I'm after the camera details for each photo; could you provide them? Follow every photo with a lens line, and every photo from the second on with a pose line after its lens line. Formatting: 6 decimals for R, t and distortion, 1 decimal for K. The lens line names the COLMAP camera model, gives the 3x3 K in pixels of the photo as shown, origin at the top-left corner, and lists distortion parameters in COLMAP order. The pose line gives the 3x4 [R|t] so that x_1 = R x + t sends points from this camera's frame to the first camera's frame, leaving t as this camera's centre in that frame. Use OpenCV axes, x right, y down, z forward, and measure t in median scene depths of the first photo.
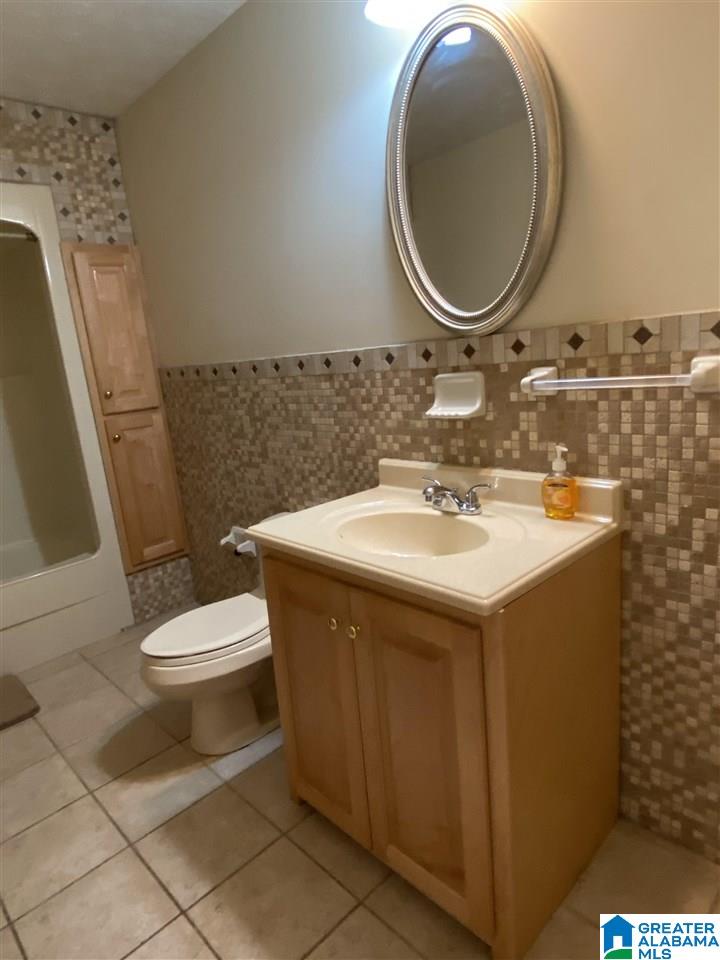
lens RADIAL K [[562.3, 0, 360.0], [0, 562.3, 480.0], [0, 0, 1]] dist [0.058059, -0.063360]
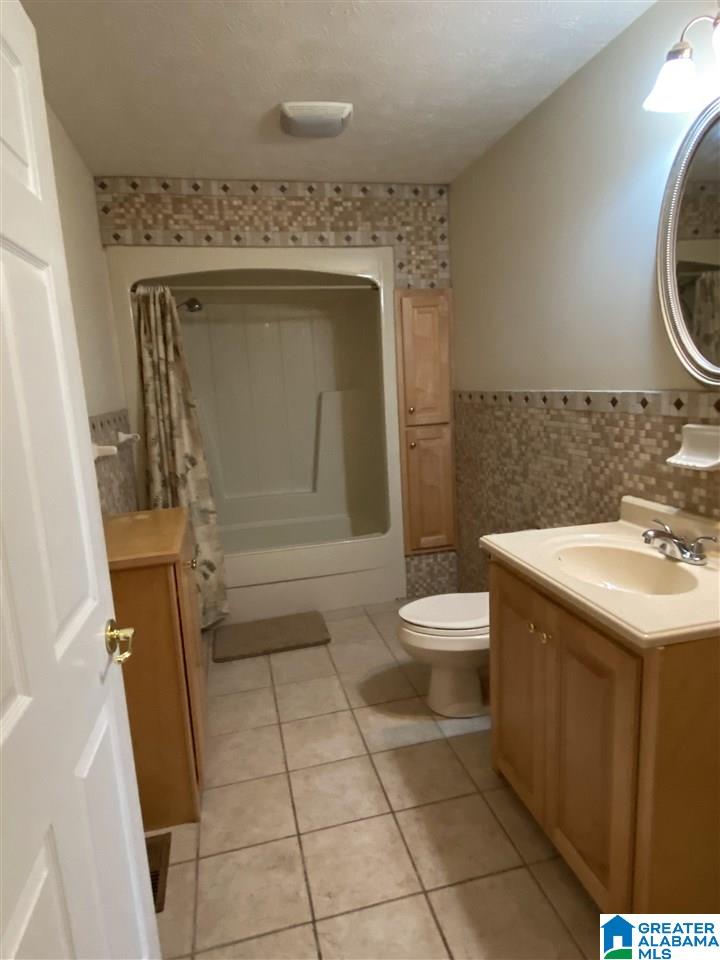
lens RADIAL K [[562.3, 0, 360.0], [0, 562.3, 480.0], [0, 0, 1]] dist [0.058059, -0.063360]
pose [[0.855978, 0.135006, -0.499074, 0.119456], [-0.137779, 0.989962, 0.031490, -0.027011], [0.498315, 0.041807, 0.865987, -0.145710]]
